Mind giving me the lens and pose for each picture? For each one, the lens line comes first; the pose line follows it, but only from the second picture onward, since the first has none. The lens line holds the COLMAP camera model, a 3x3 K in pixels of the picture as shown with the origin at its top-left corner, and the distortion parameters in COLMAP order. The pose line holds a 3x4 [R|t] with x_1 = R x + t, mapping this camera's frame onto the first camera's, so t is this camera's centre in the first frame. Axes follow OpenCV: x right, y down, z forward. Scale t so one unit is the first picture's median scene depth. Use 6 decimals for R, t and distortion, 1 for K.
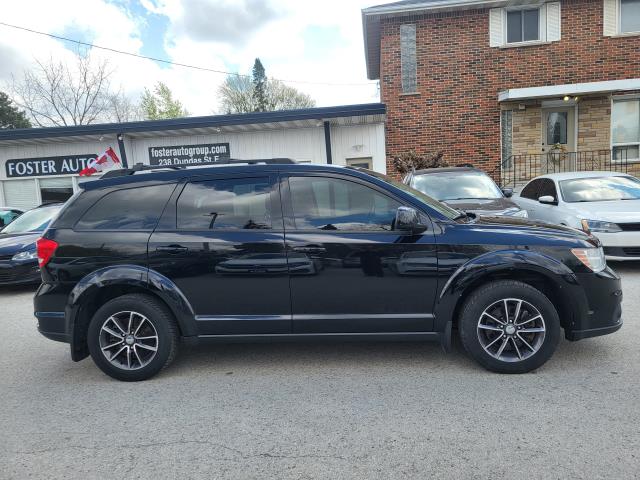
lens RADIAL K [[486.6, 0, 326.4], [0, 486.6, 236.5], [0, 0, 1]] dist [0.043992, -0.019677]
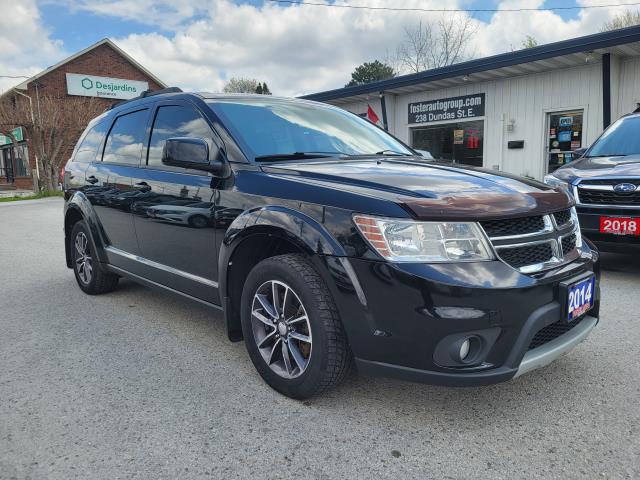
lens RADIAL K [[486.6, 0, 321.9], [0, 486.6, 237.7], [0, 0, 1]] dist [0.043992, -0.019677]
pose [[0.744324, 0.129339, -0.655174, 0.221172], [-0.080286, 0.991281, 0.104480, -0.000616], [0.662975, -0.025166, 0.748219, 0.147318]]
